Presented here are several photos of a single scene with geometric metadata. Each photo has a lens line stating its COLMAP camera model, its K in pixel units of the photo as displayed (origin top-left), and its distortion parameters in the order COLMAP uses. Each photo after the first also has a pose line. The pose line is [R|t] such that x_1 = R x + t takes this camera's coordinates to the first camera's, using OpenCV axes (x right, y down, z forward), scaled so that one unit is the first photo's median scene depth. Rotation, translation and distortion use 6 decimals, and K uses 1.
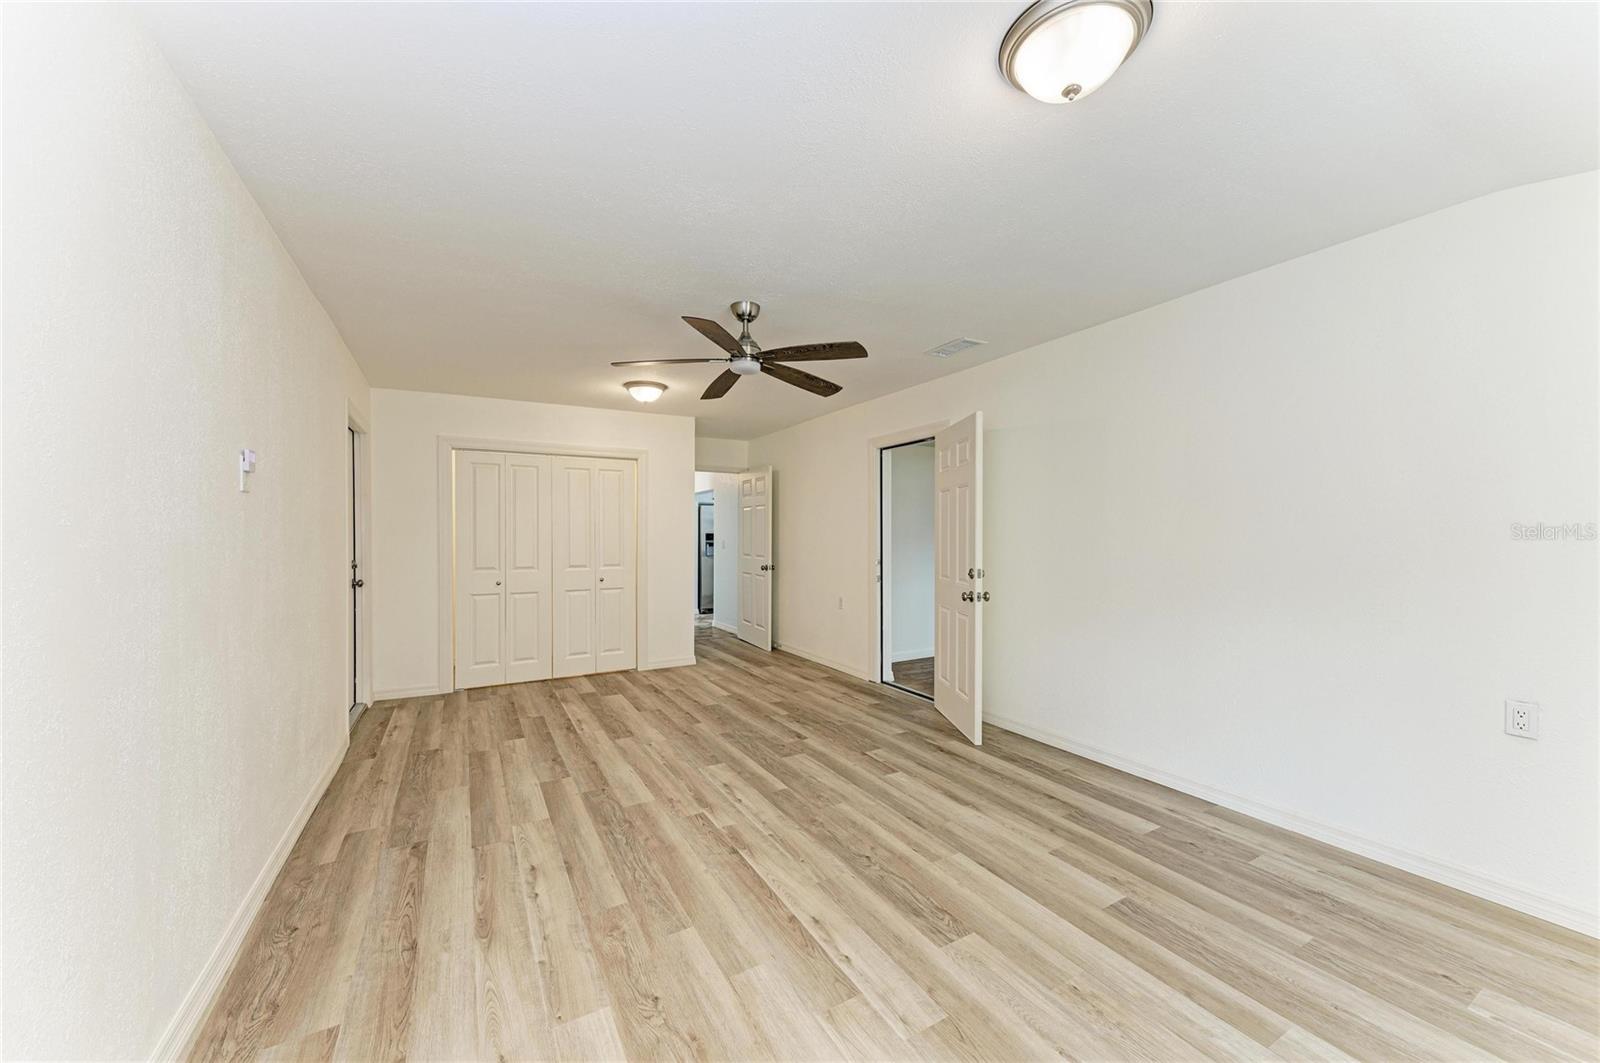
lens RADIAL K [[590.9, 0, 798.2], [0, 590.9, 533.4], [0, 0, 1]] dist [0.012291, -0.000394]
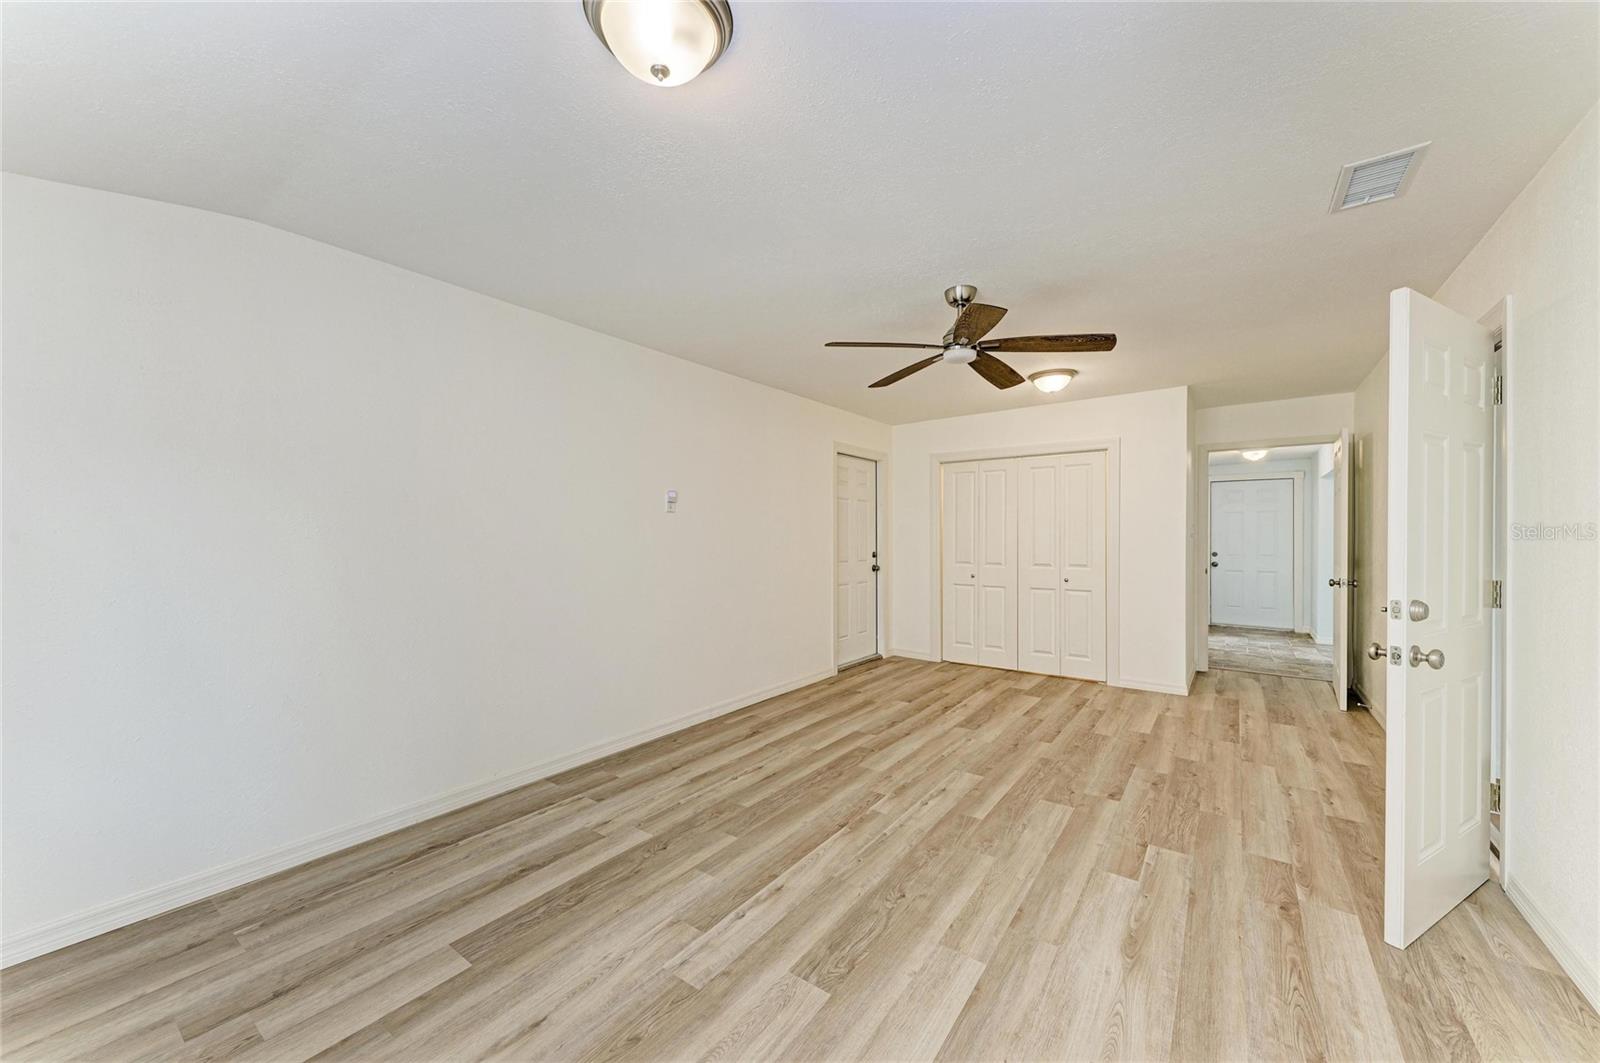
lens RADIAL K [[590.9, 0, 797.3], [0, 590.9, 536.4], [0, 0, 1]] dist [0.012291, -0.000394]
pose [[0.405160, 0.003805, -0.914238, 0.579898], [0.003499, 0.999978, 0.005713, 0.000531], [0.914239, -0.005514, 0.405137, 0.333026]]
